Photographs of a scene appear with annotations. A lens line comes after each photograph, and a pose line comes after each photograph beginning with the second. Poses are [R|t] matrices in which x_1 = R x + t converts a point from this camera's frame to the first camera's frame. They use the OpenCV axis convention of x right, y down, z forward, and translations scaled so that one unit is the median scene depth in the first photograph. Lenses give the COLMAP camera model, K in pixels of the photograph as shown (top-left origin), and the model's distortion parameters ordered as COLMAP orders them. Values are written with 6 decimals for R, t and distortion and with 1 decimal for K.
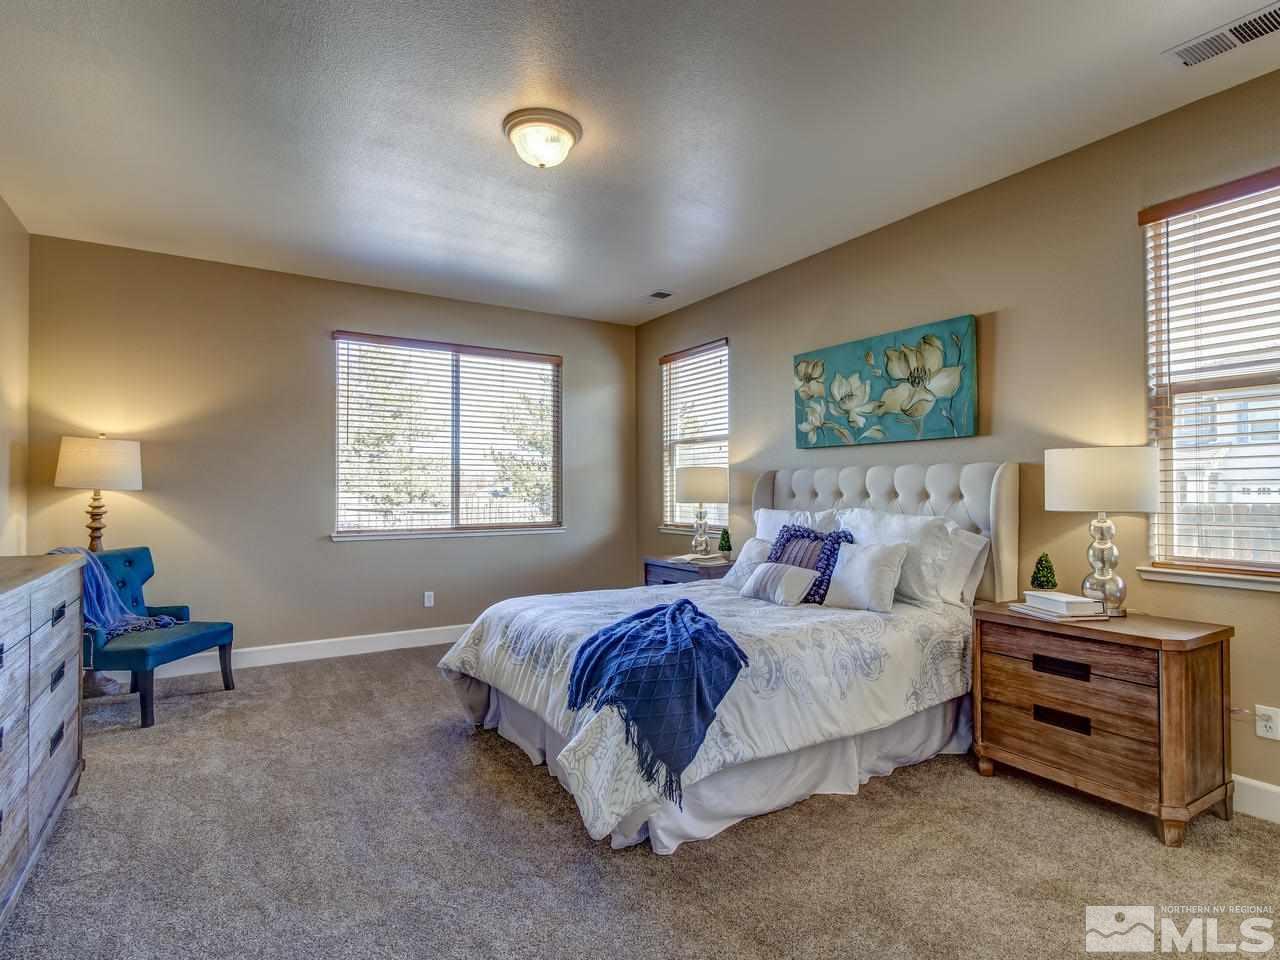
lens RADIAL K [[667.1, 0, 613.2], [0, 667.1, 485.6], [0, 0, 1]] dist [0.034452, -0.026525]
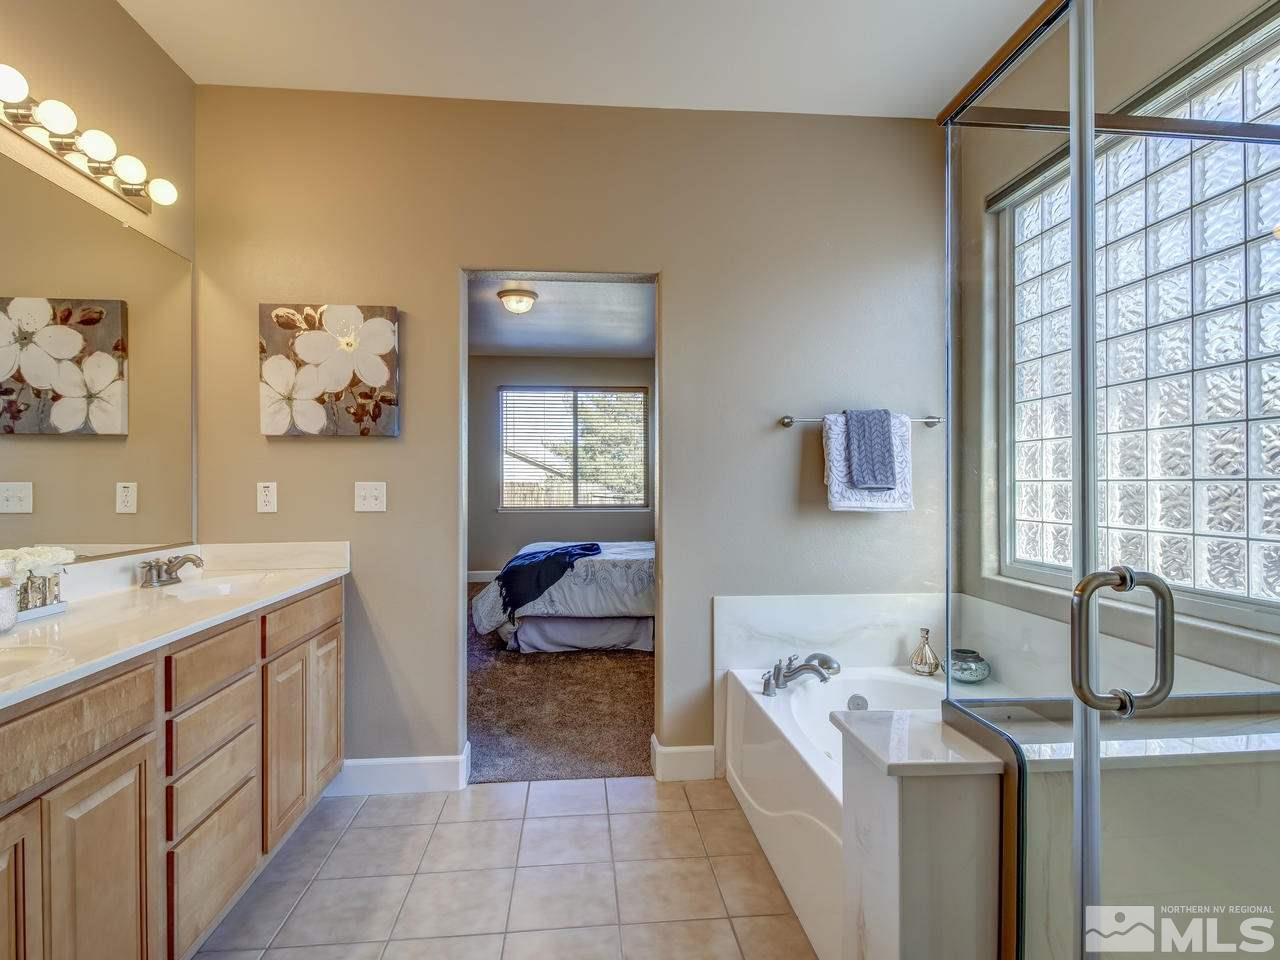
lens RADIAL K [[685.9, 0, 631.2], [0, 685.9, 468.5], [0, 0, 1]] dist [0.008566, -0.000535]
pose [[0.895286, -0.007258, -0.445433, 1.177652], [0.002137, 0.999926, -0.011998, -0.009907], [0.445487, 0.009790, 0.895235, -0.698811]]
